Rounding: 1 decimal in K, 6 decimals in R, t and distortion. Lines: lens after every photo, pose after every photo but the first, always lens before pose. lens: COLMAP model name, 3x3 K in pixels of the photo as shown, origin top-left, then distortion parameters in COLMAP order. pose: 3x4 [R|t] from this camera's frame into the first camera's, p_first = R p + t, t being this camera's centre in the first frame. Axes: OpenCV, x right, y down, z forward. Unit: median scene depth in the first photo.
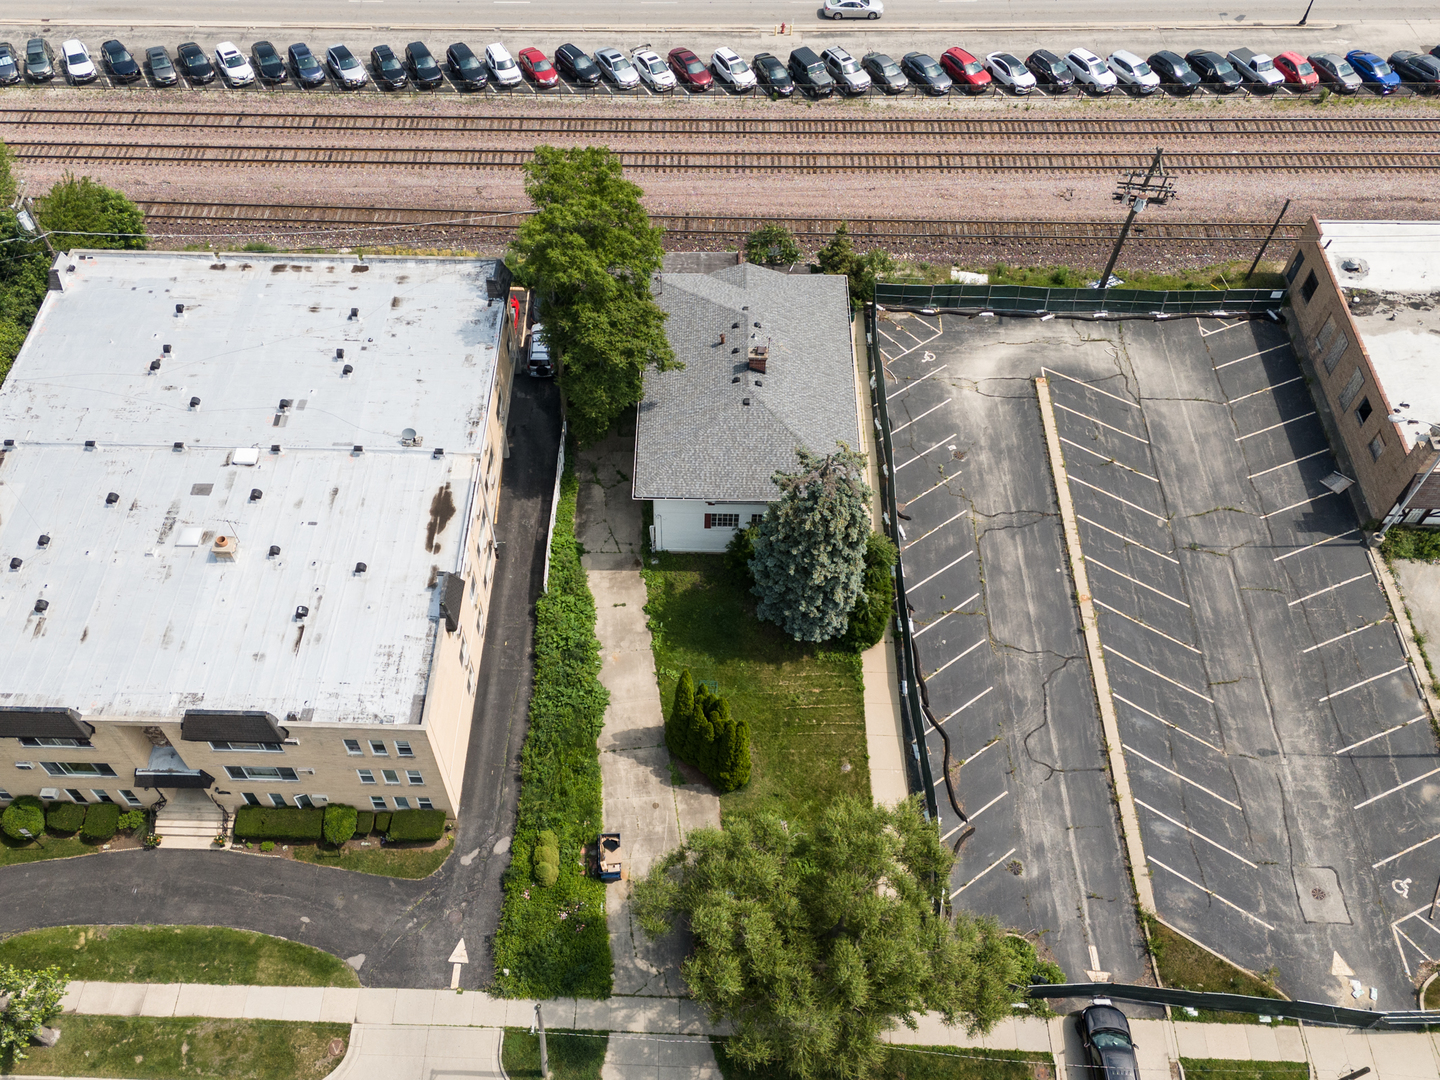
lens RADIAL K [[1195.1, 0, 656.6], [0, 1195.1, 588.6], [0, 0, 1]] dist [0.034074, -0.007202]
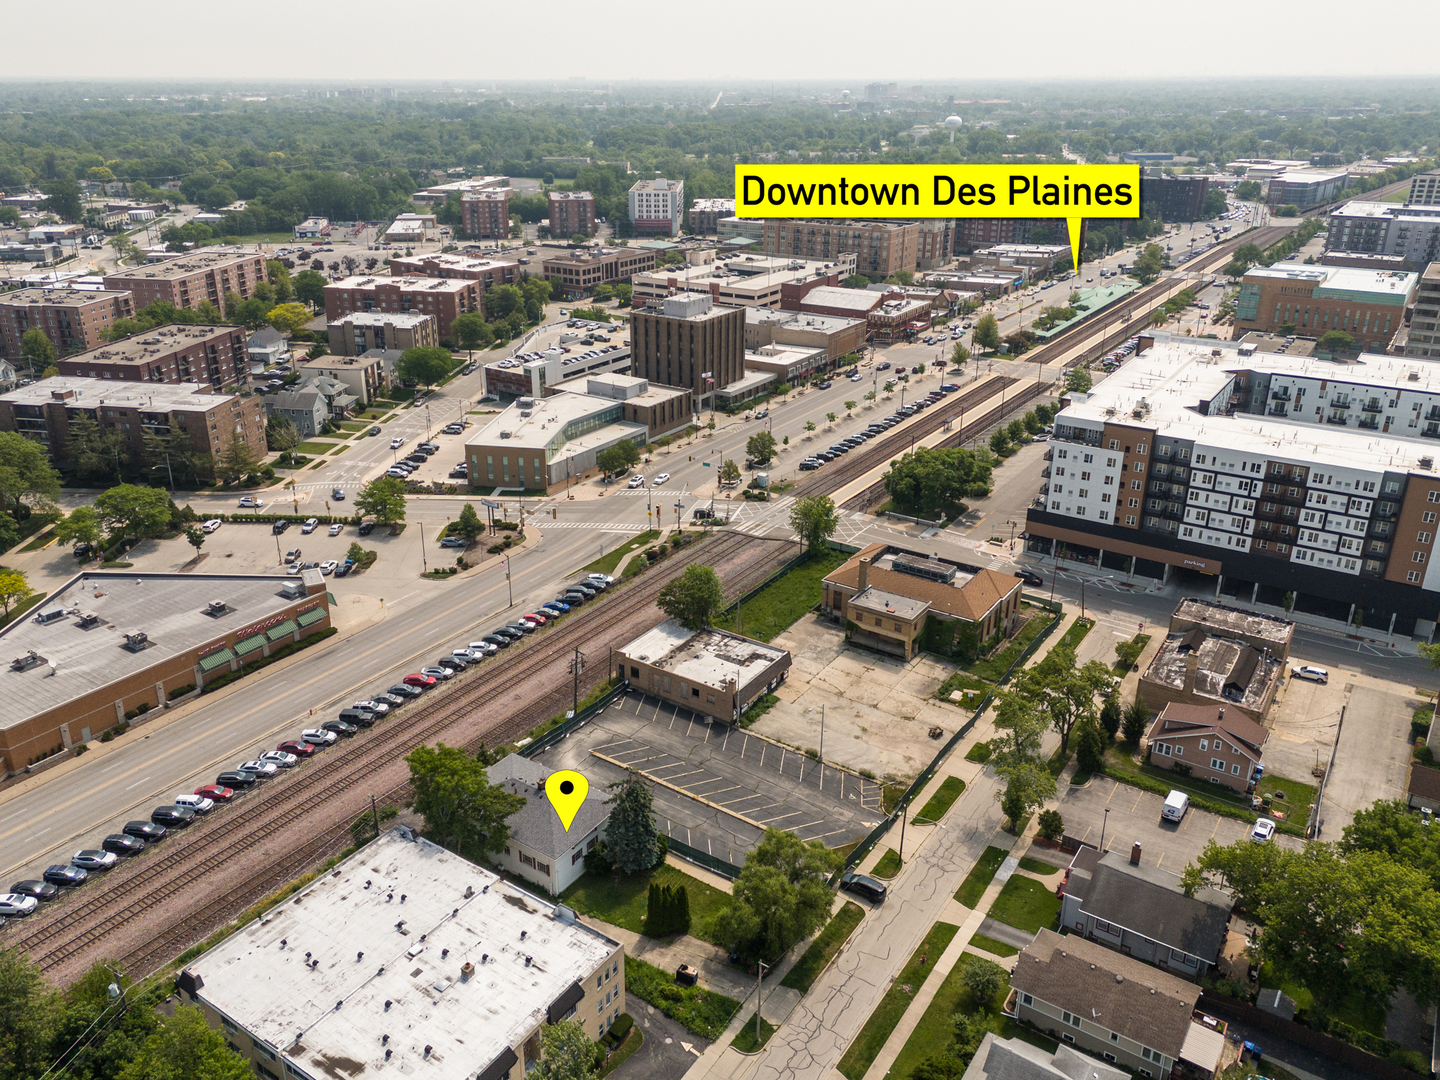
lens RADIAL K [[1076.9, 0, 714.8], [0, 1076.9, 542.0], [0, 0, 1]] dist [0.002380, -0.003217]
pose [[0.516385, -0.310723, 0.797996, -1.210979], [0.689294, 0.703765, -0.172012, 0.047521], [-0.508154, 0.638879, 0.577593, -0.559019]]
